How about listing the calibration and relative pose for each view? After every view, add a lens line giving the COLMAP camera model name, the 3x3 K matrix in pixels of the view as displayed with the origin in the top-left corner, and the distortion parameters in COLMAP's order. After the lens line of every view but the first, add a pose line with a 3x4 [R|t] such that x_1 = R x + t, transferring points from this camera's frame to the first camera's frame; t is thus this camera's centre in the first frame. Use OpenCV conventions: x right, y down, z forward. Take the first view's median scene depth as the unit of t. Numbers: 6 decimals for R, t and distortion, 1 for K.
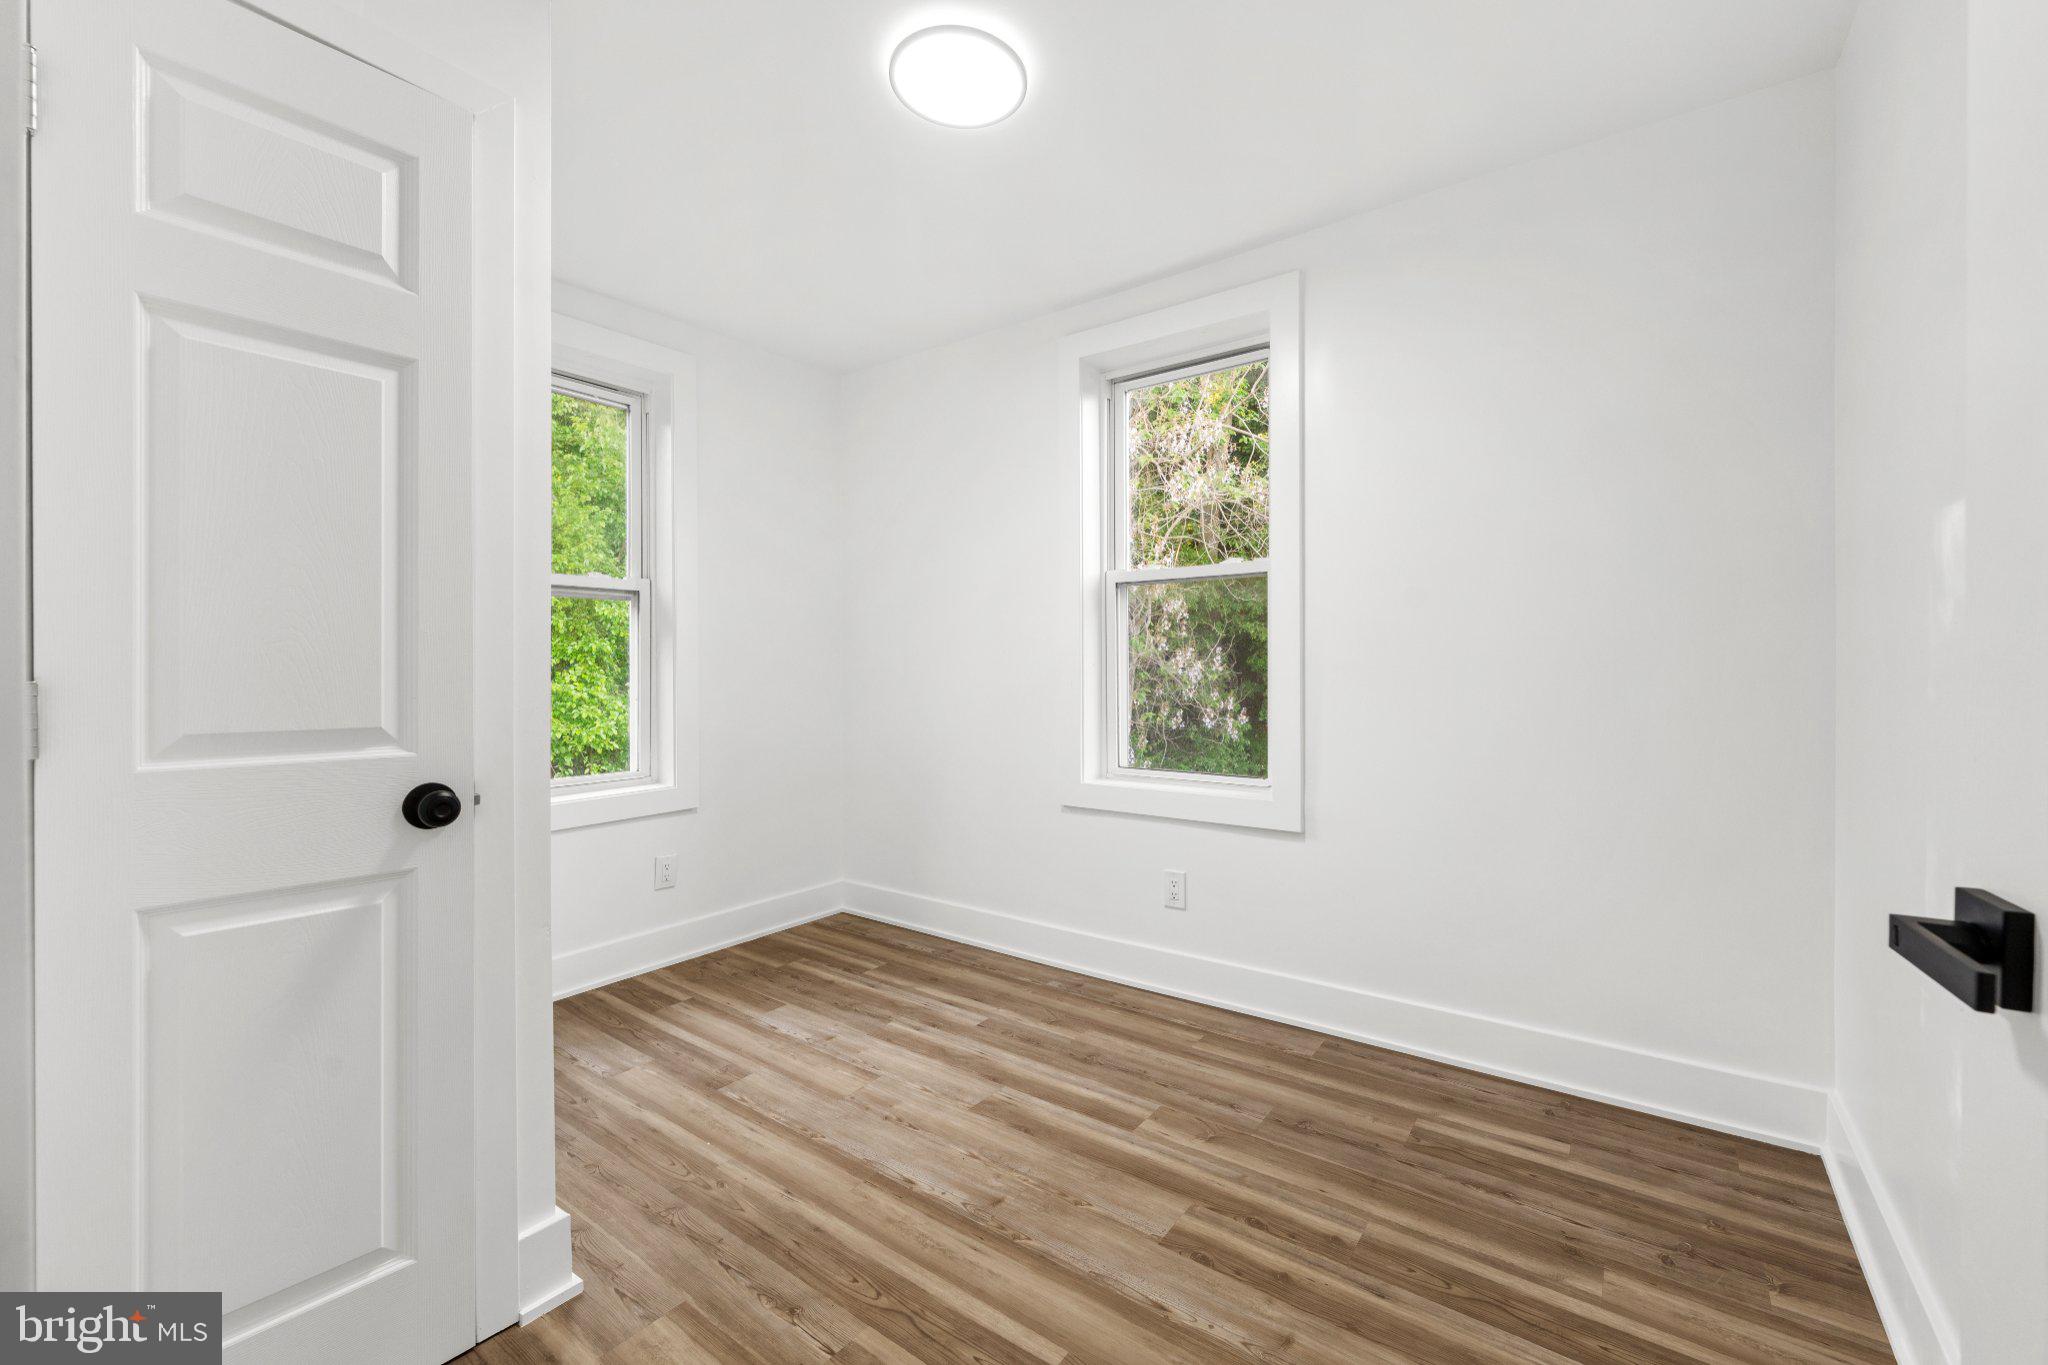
lens RADIAL K [[844.7, 0, 1021.6], [0, 844.7, 674.3], [0, 0, 1]] dist [0.002324, -0.001929]
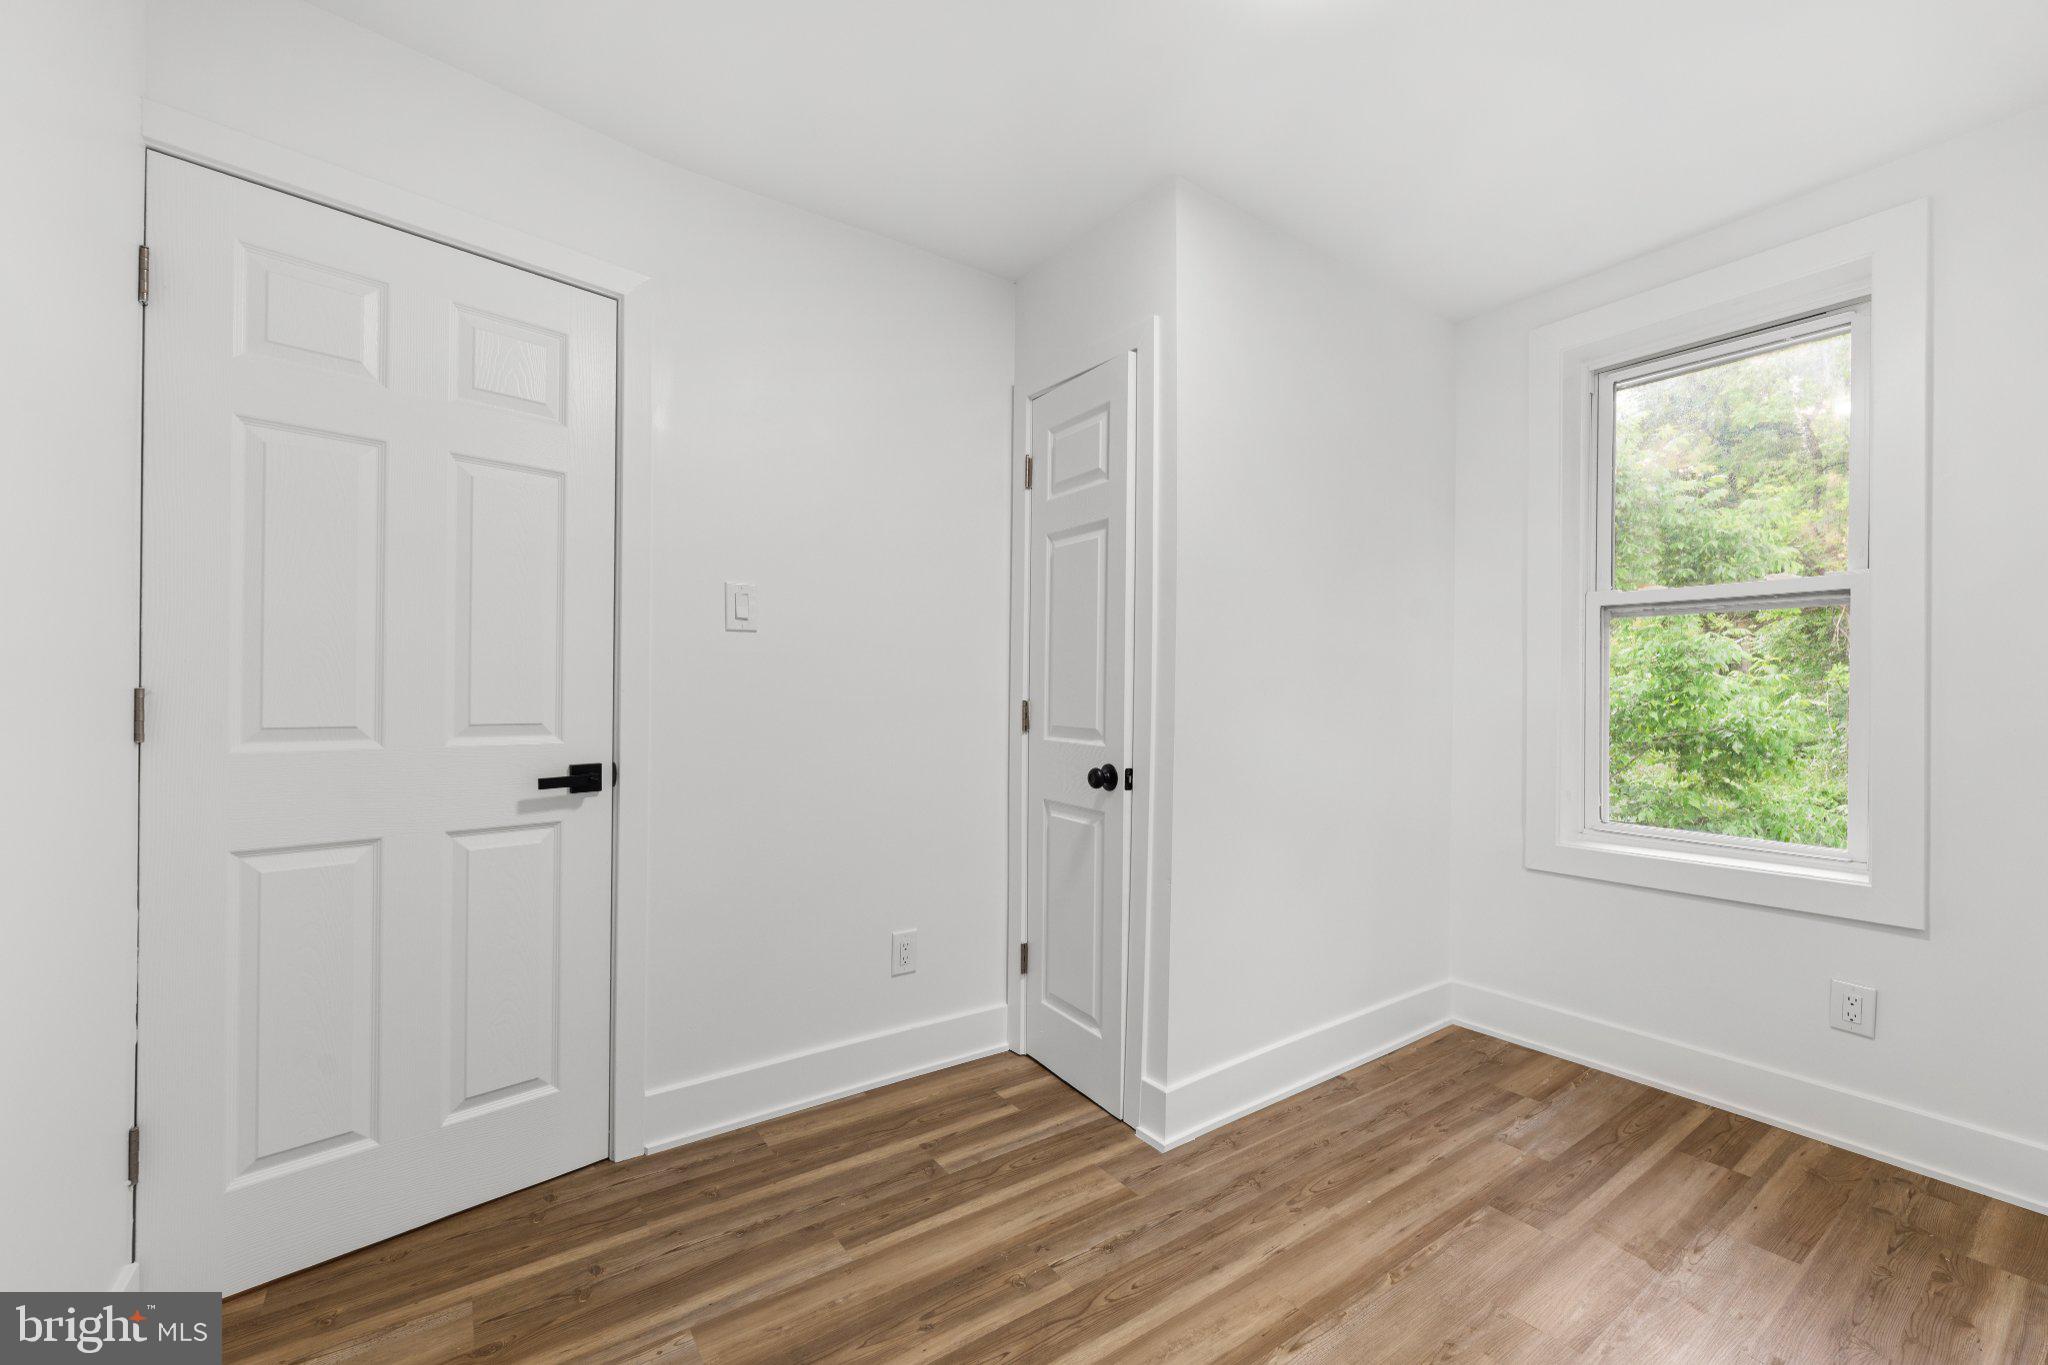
lens RADIAL K [[844.7, 0, 1025.5], [0, 844.7, 683.3], [0, 0, 1]] dist [0.002324, -0.001929]
pose [[-0.316755, -0.004360, -0.948497, 0.646831], [-0.012228, 0.999925, -0.000513, -0.020670], [0.948429, 0.011436, -0.316784, 0.920285]]
